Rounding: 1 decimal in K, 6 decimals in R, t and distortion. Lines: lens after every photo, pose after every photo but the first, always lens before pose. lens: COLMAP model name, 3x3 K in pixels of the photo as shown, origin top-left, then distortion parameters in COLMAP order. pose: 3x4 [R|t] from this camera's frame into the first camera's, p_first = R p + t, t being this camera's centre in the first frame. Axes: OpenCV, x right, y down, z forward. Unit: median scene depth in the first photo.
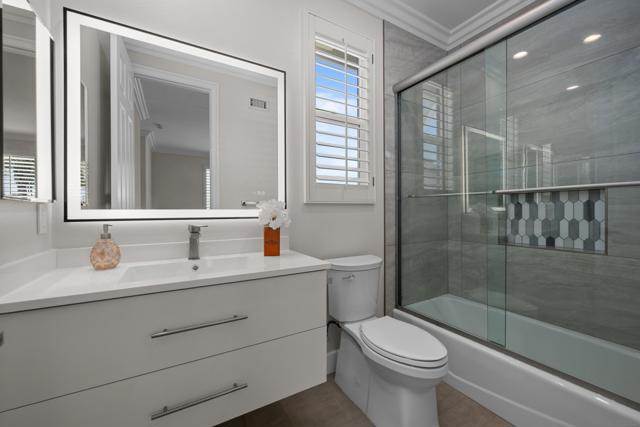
lens RADIAL K [[254.4, 0, 323.1], [0, 254.4, 212.0], [0, 0, 1]] dist [-0.005932, 0.000271]
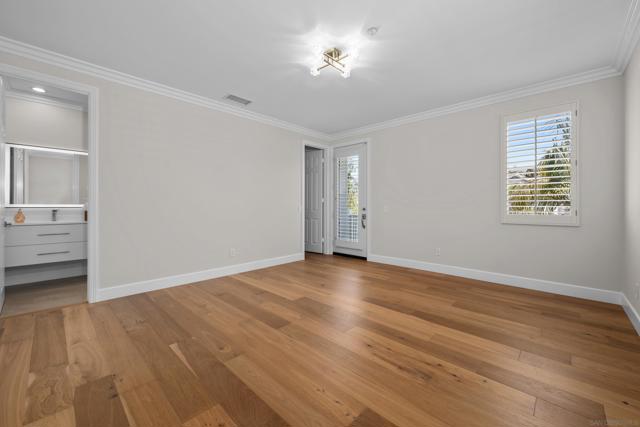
lens RADIAL K [[254.4, 0, 317.9], [0, 254.4, 210.6], [0, 0, 1]] dist [-0.005932, 0.000271]
pose [[0.956721, 0.008385, 0.290887, 1.664563], [-0.007597, 0.999964, -0.003836, 0.052687], [-0.290909, 0.001461, 0.956750, -2.880757]]
